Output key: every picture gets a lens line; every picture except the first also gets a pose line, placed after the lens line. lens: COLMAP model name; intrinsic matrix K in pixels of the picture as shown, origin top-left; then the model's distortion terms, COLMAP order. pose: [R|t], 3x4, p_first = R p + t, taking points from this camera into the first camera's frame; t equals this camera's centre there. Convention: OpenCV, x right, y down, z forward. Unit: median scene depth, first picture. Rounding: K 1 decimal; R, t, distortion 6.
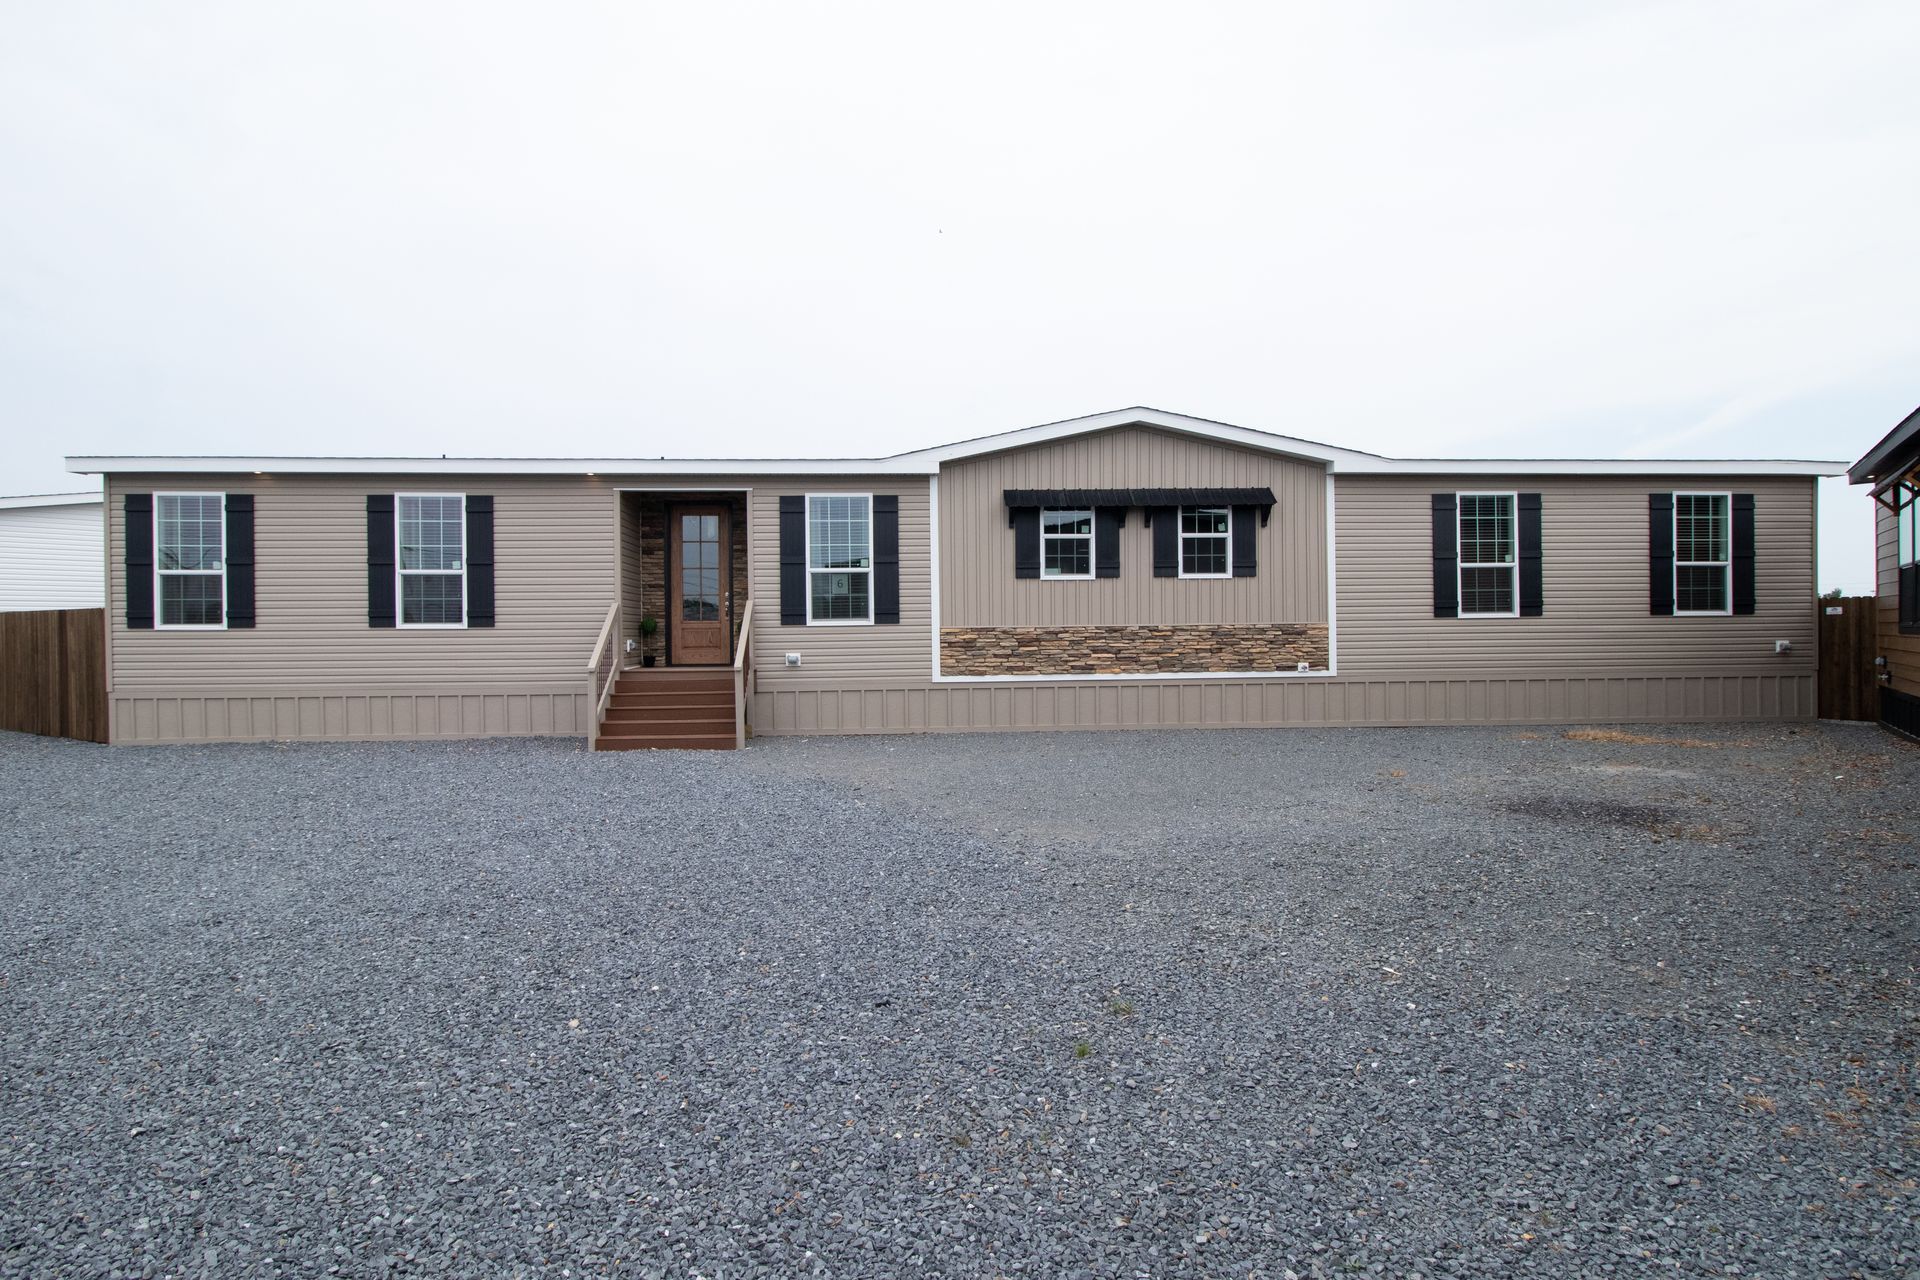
lens RADIAL K [[1001.7, 0, 958.1], [0, 1001.7, 638.2], [0, 0, 1]] dist [0.002255, 0.000319]
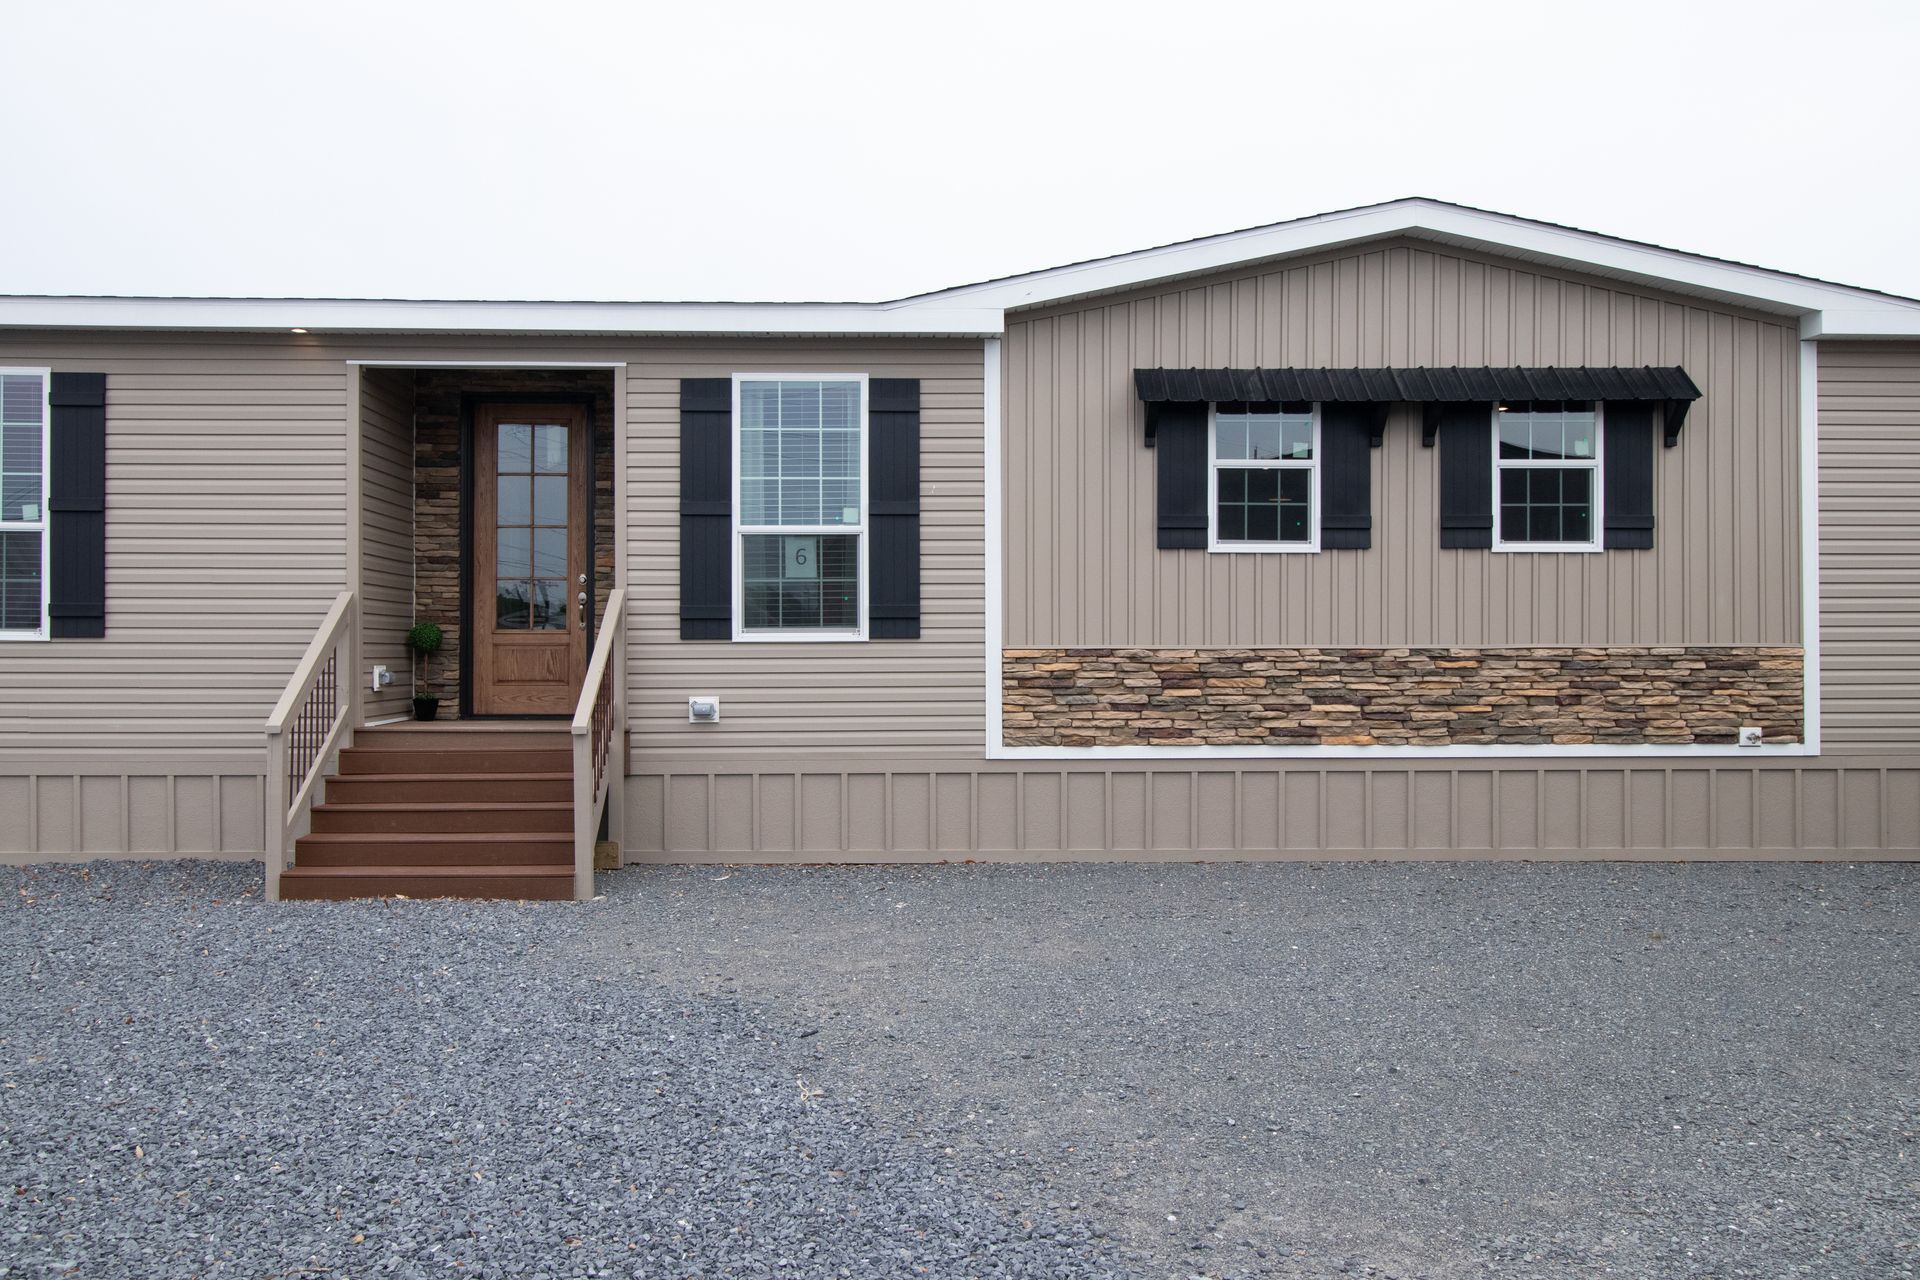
lens RADIAL K [[1318.0, 0, 954.1], [0, 1318.0, 639.8], [0, 0, 1]] dist [0.007853, 0.002916]
pose [[0.999053, 0.009504, -0.042464, -0.014240], [-0.010108, 0.999850, -0.014038, -0.005141], [0.042324, 0.014454, 0.998999, 0.352290]]
